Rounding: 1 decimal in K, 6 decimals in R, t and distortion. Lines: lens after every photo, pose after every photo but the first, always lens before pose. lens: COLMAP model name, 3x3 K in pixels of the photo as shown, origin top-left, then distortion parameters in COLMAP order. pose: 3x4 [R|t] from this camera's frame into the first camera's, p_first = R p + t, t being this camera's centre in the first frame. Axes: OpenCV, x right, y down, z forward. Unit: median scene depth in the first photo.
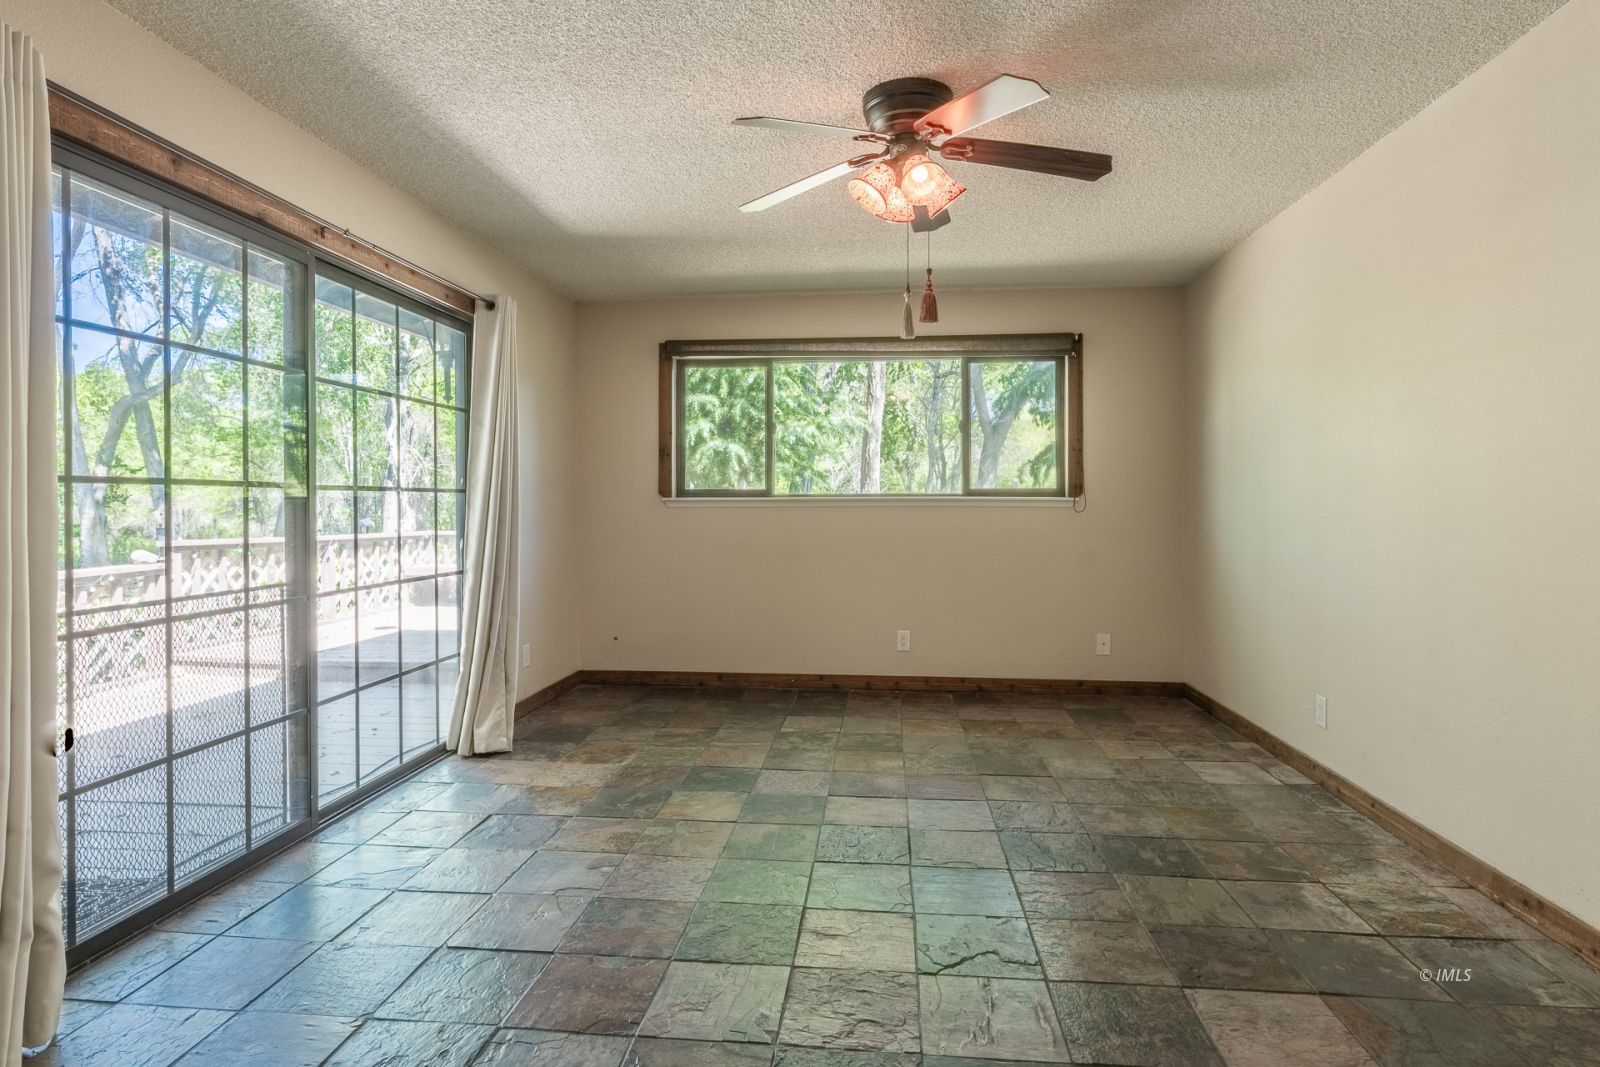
lens RADIAL K [[858.9, 0, 801.5], [0, 858.9, 501.1], [0, 0, 1]] dist [-0.003947, -0.000256]
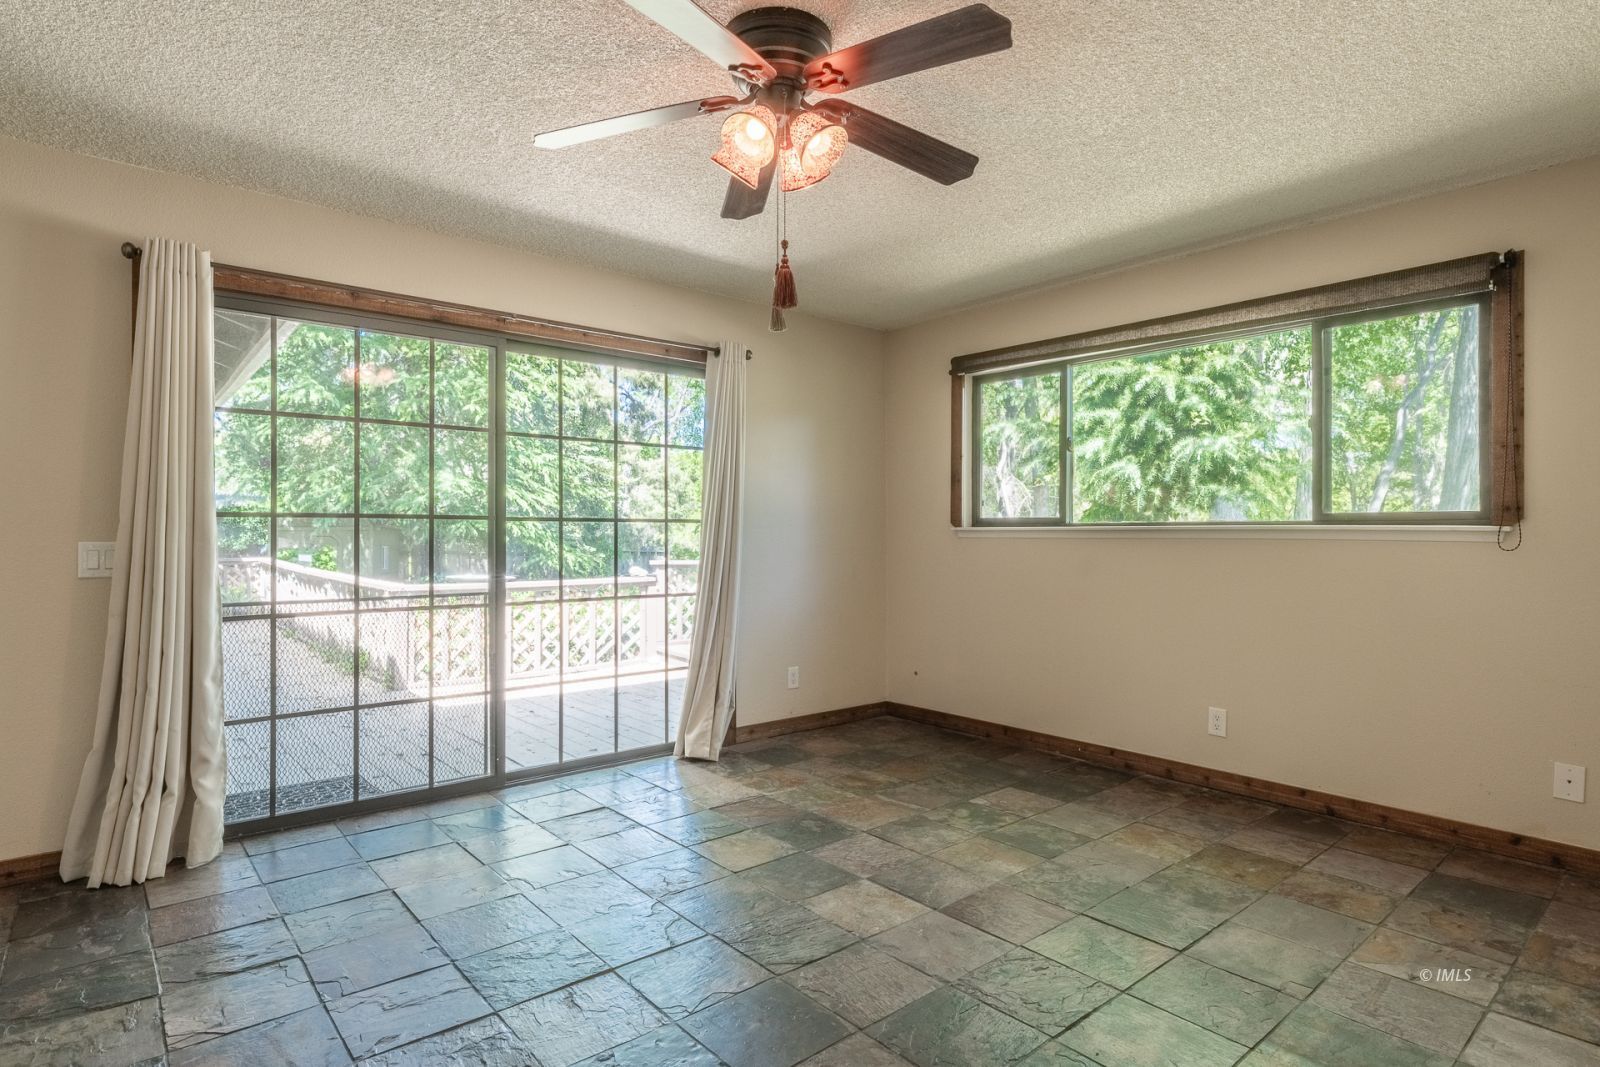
lens RADIAL K [[854.9, 0, 796.3], [0, 854.9, 524.3], [0, 0, 1]] dist [-0.004394, -0.001243]
pose [[0.715565, -0.004451, -0.698531, 0.499466], [-0.002648, 0.999955, -0.009084, 0.002369], [0.698541, 0.008350, 0.715522, 0.304527]]
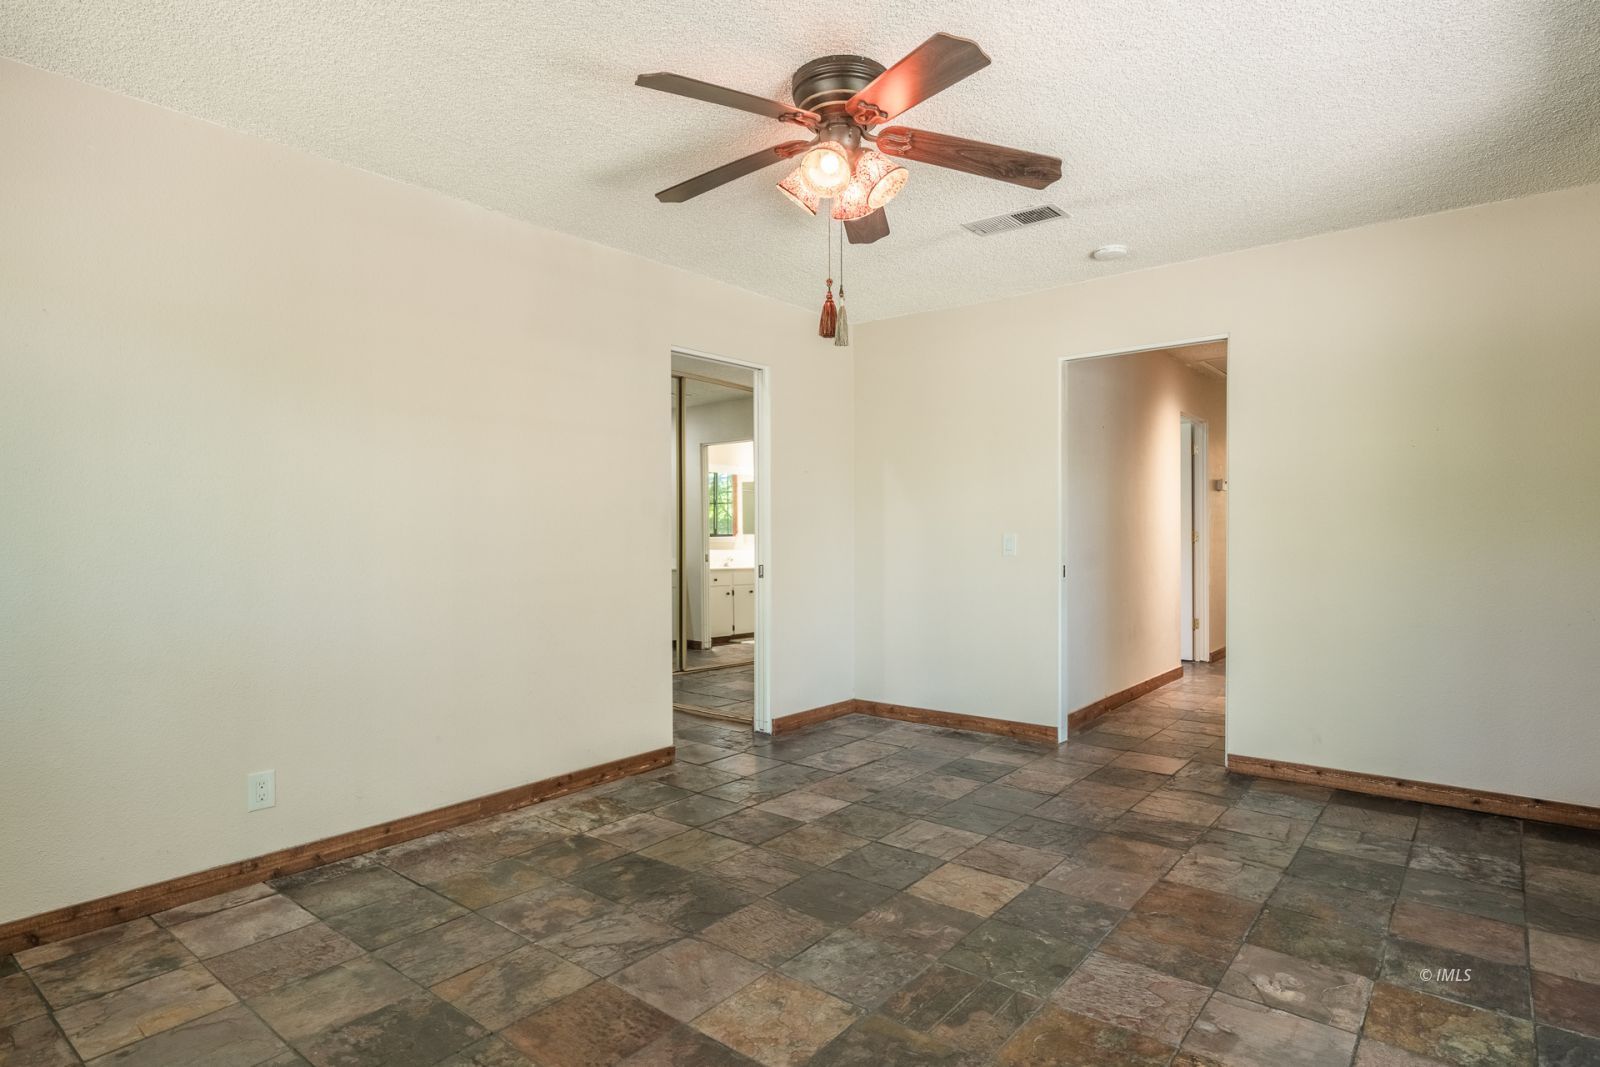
lens RADIAL K [[854.9, 0, 796.3], [0, 854.9, 524.3], [0, 0, 1]] dist [-0.004394, -0.001243]
pose [[-0.838734, 0.010748, 0.544436, -0.233154], [0.004756, 0.999912, -0.012413, 0.005779], [-0.544521, -0.007822, -0.838711, 1.261277]]
